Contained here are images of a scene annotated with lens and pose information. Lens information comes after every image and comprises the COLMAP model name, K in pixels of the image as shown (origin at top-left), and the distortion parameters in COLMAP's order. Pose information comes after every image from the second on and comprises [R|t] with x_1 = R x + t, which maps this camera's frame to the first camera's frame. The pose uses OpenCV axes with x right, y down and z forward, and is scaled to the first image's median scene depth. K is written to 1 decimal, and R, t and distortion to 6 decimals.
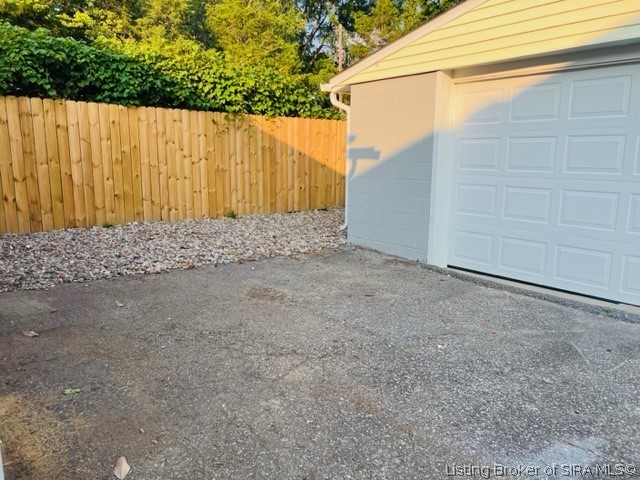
lens RADIAL K [[485.1, 0, 319.1], [0, 485.1, 237.3], [0, 0, 1]] dist [0.034779, -0.023422]
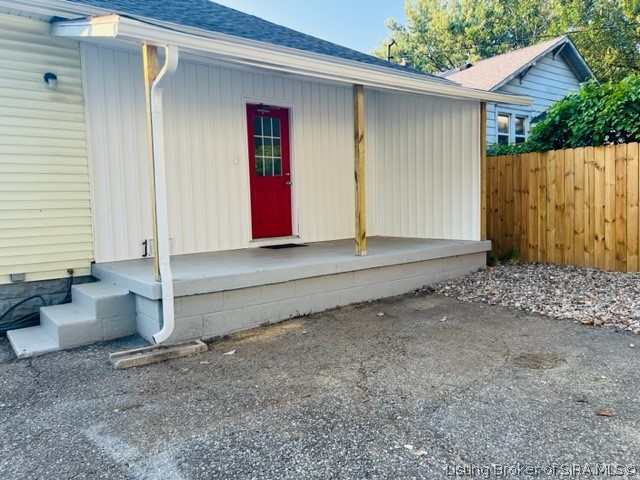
lens RADIAL K [[485.1, 0, 319.4], [0, 485.1, 240.1], [0, 0, 1]] dist [0.034779, -0.023422]
pose [[-0.044396, 0.069469, -0.996596, 0.703329], [-0.145228, 0.986533, 0.075237, -0.092921], [0.988402, 0.148074, -0.033709, 0.598885]]
